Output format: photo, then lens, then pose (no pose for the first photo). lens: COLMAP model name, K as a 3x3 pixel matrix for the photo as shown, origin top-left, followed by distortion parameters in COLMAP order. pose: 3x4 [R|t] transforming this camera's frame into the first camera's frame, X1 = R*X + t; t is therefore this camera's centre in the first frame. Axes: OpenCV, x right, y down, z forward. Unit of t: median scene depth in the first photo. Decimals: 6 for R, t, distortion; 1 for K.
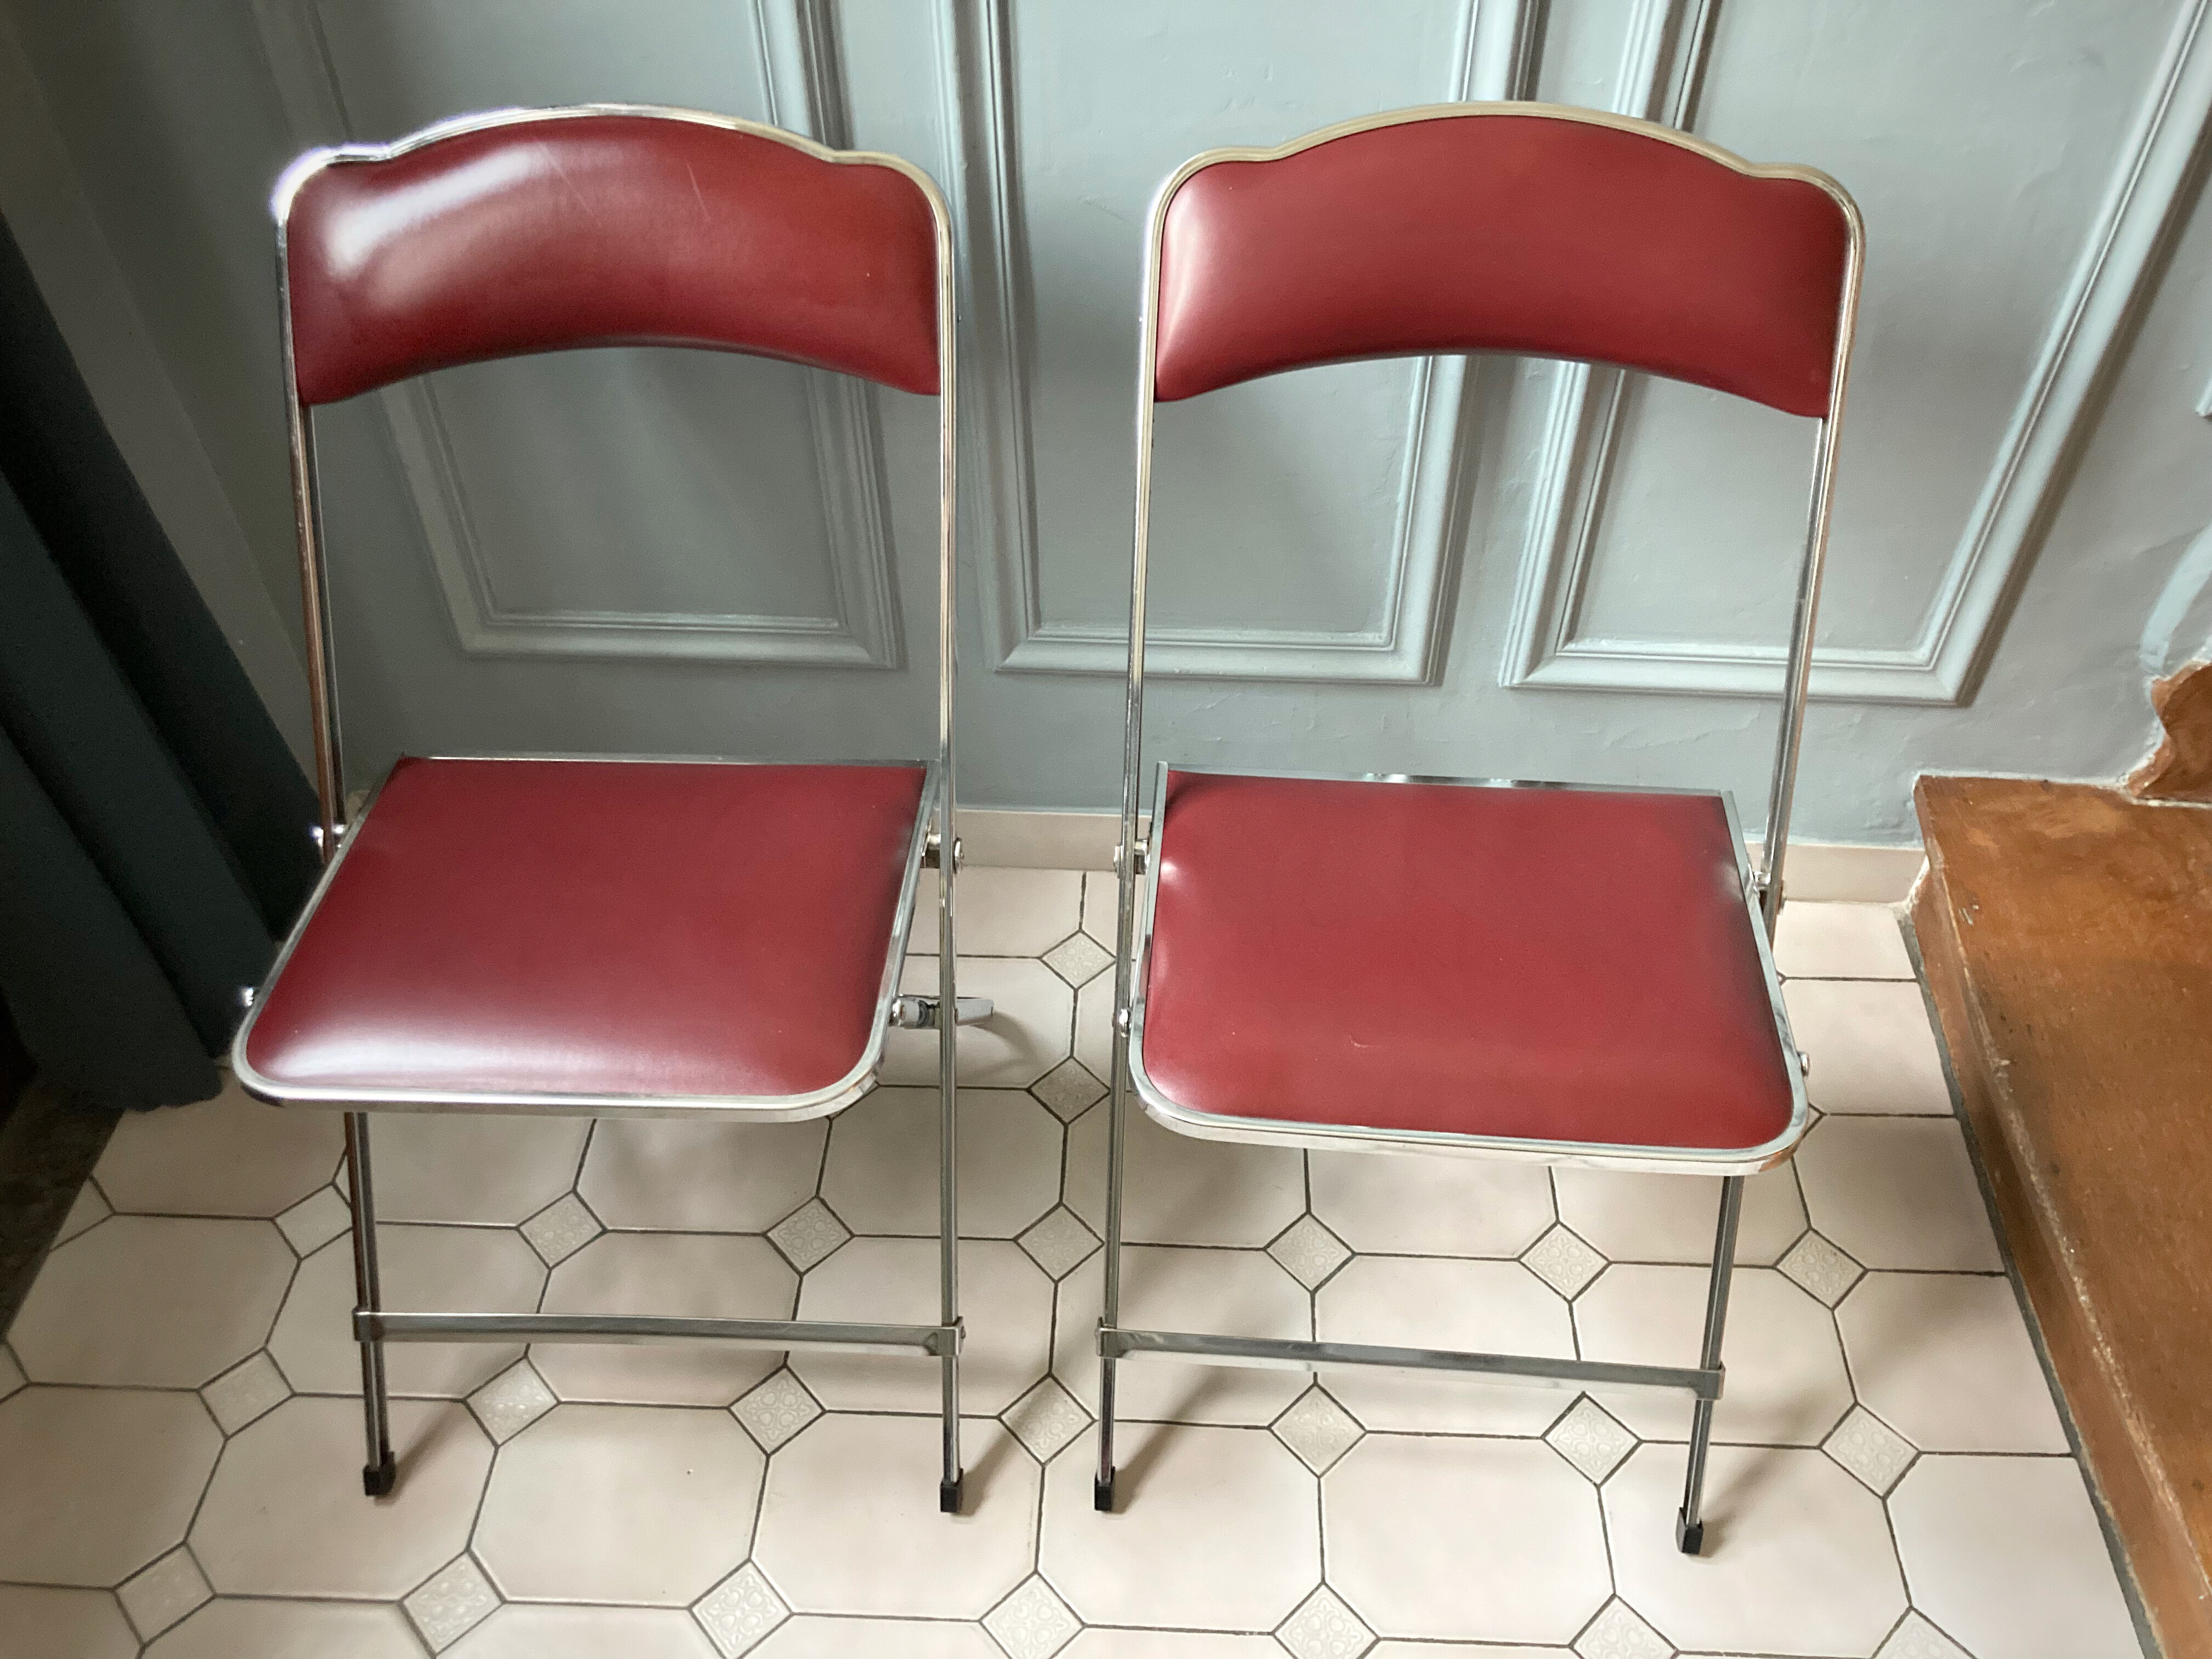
lens RADIAL K [[1814.5, 0, 1103.6], [0, 1814.5, 847.8], [0, 0, 1]] dist [0.001210, 0.012952]
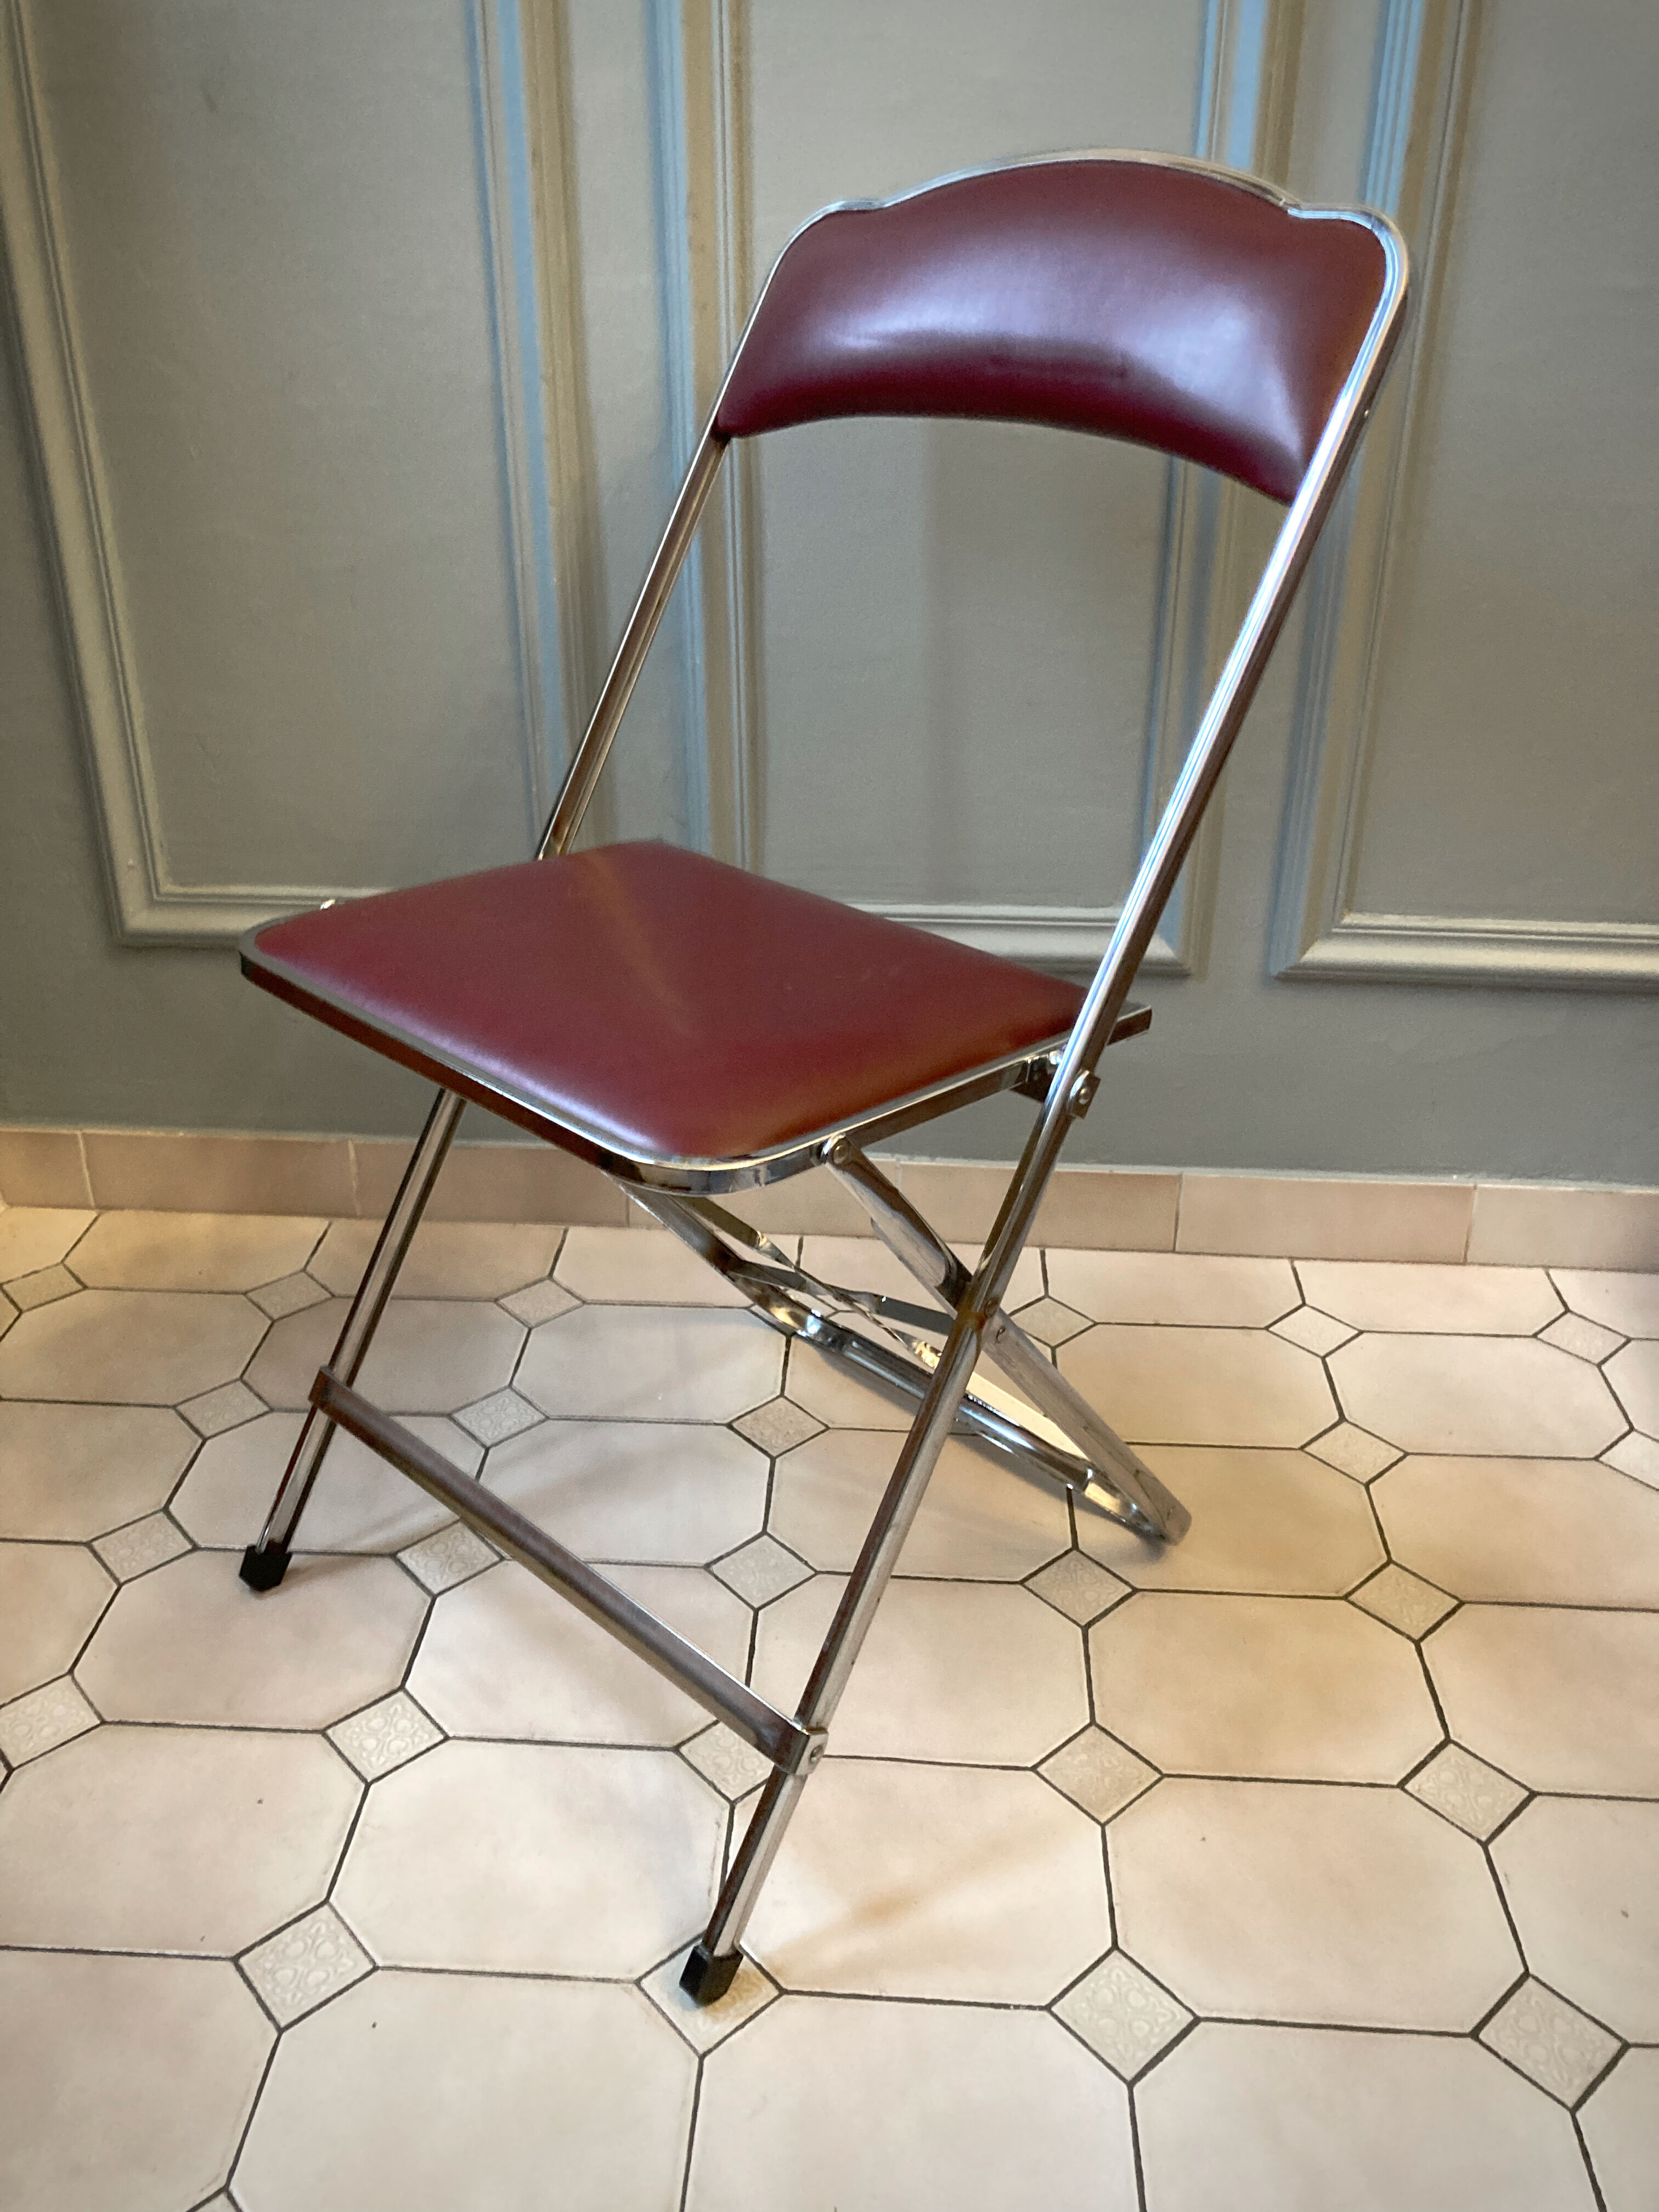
lens RADIAL K [[1821.6, 0, 790.1], [0, 1821.6, 1115.6], [0, 0, 1]] dist [-0.004667, 0.010445]
pose [[0.999651, 0.017201, -0.020066, 0.000717], [-0.022742, 0.946637, -0.321497, 0.291763], [0.013465, 0.321841, 0.946698, 0.186150]]
